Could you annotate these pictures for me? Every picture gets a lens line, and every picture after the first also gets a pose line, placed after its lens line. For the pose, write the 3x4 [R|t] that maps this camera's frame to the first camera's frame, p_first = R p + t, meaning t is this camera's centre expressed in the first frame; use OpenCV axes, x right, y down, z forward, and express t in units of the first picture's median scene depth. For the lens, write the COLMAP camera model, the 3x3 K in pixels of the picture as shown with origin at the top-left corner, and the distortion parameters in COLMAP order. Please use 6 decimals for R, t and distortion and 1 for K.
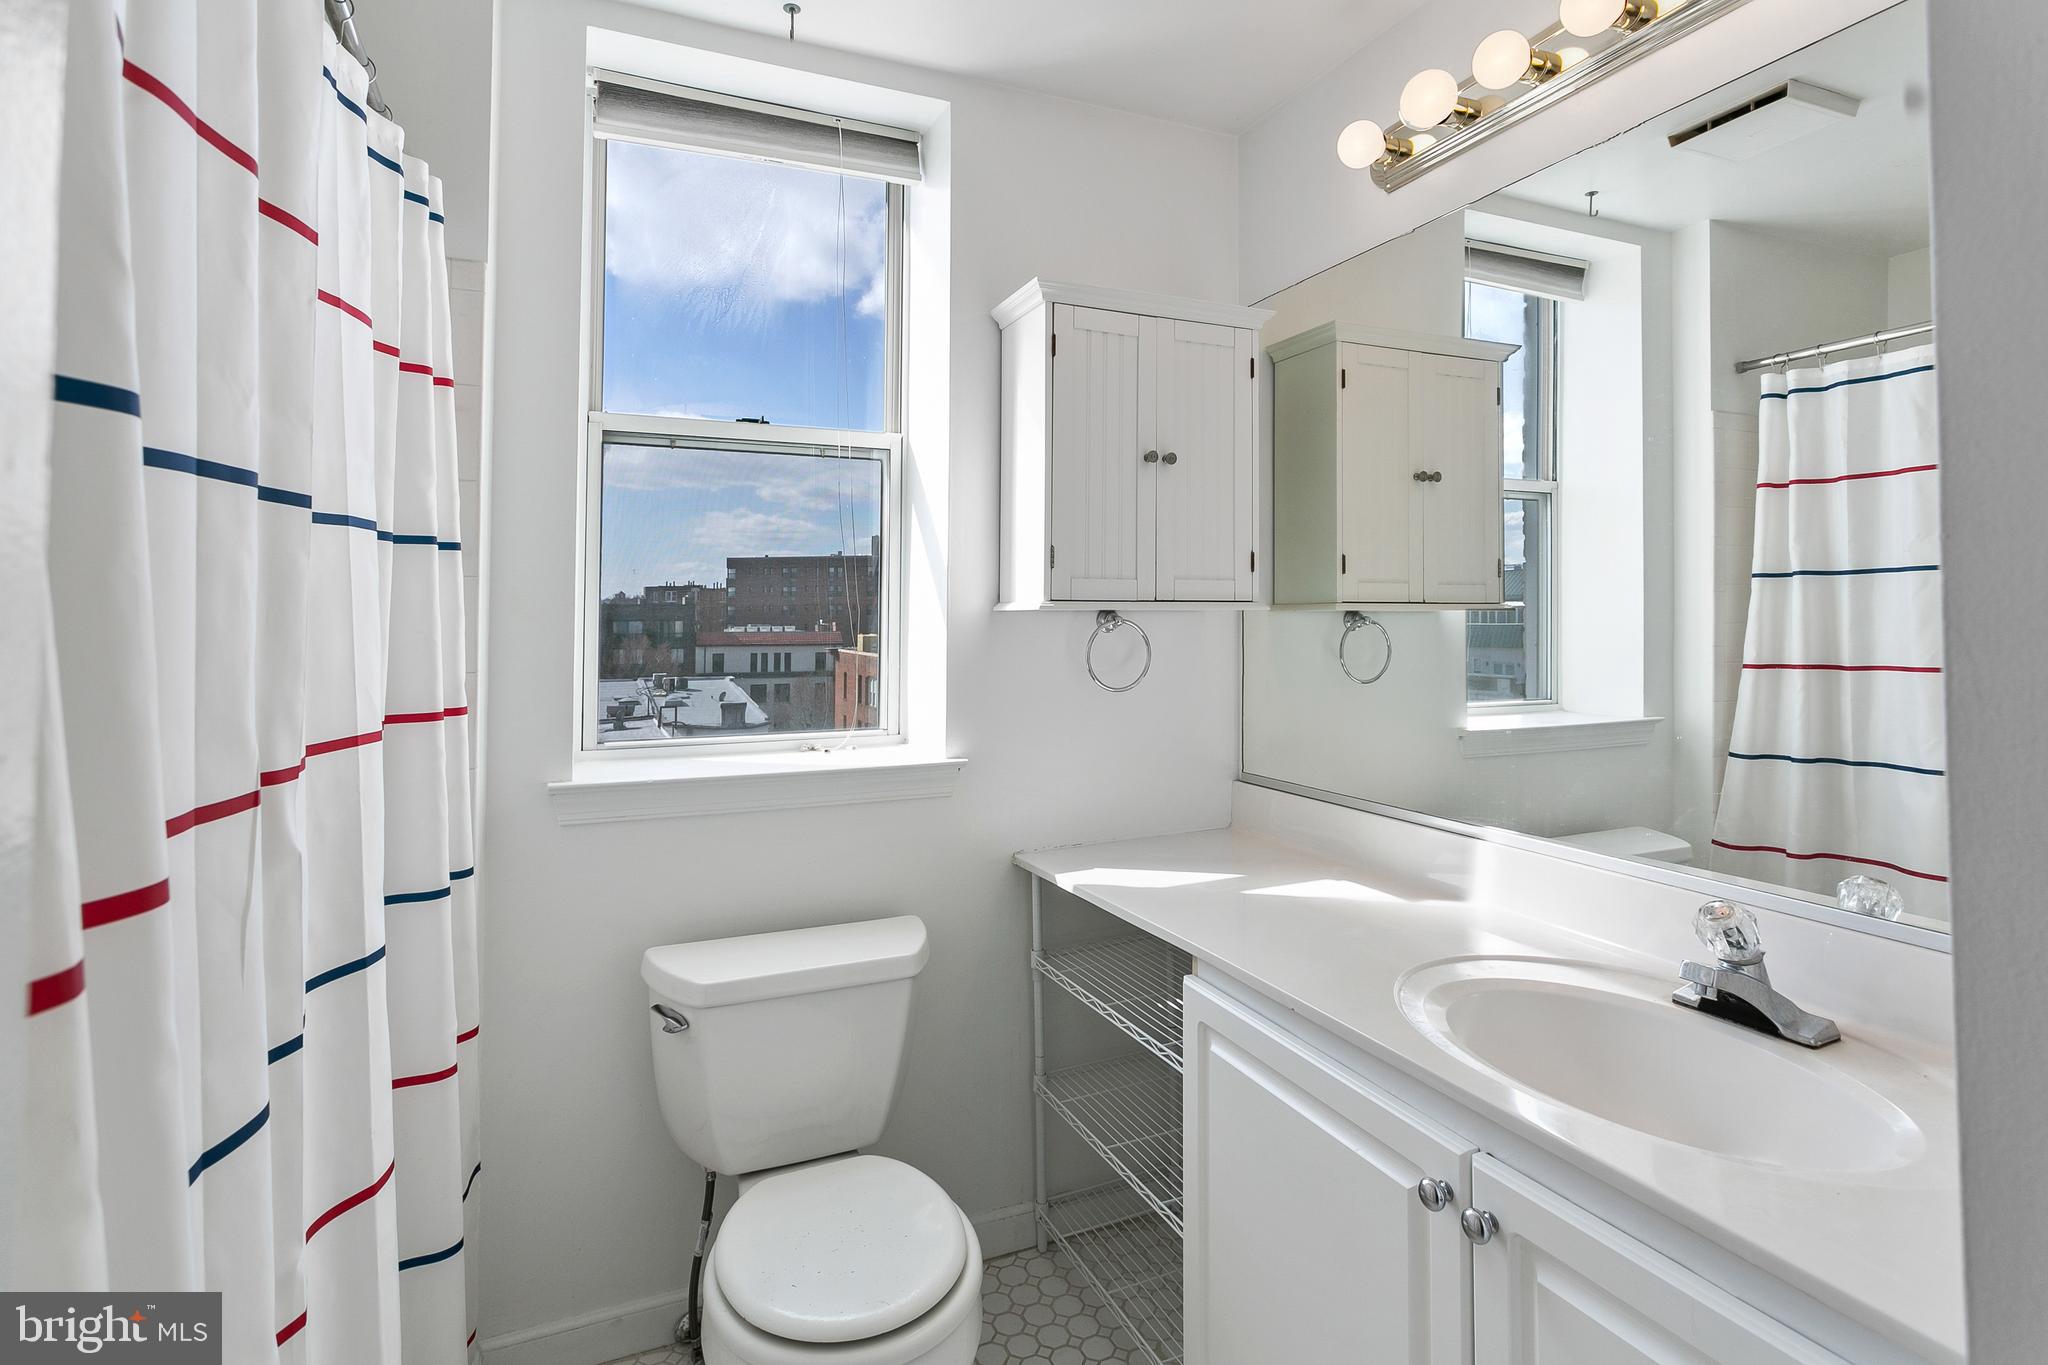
lens RADIAL K [[1003.1, 0, 1018.8], [0, 1003.1, 650.2], [0, 0, 1]] dist [-0.027619, 0.000456]
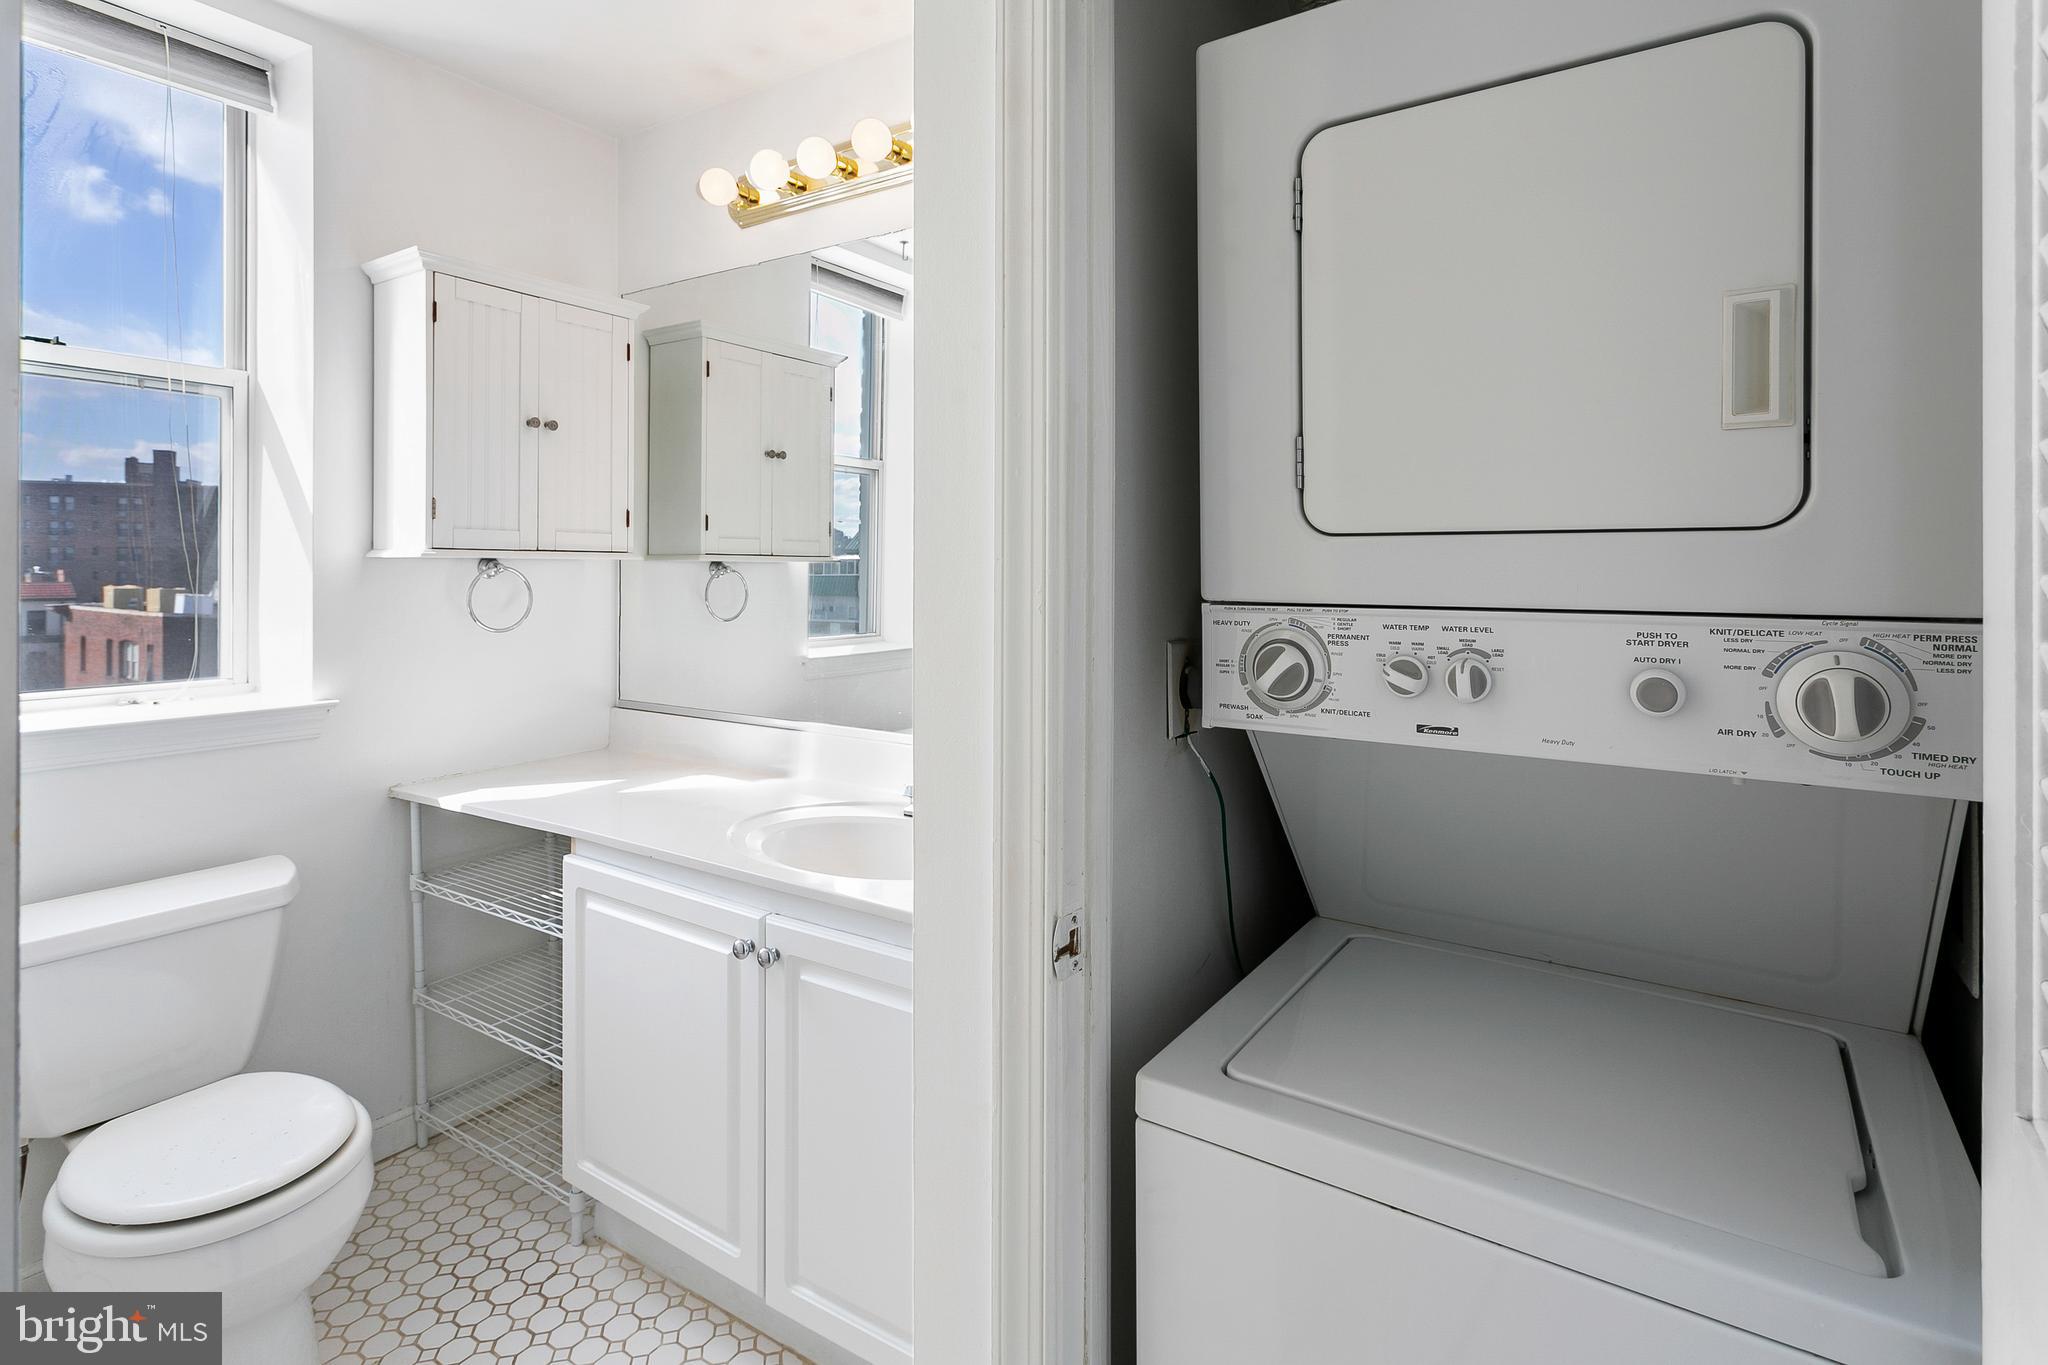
lens RADIAL K [[1047.1, 0, 1020.0], [0, 1047.1, 574.4], [0, 0, 1]] dist [0.003581, 0.005330]
pose [[0.842016, 0.005193, 0.539427, -0.041842], [0.009774, 0.999643, -0.024880, 0.012426], [-0.539364, 0.026222, 0.841664, -0.280434]]
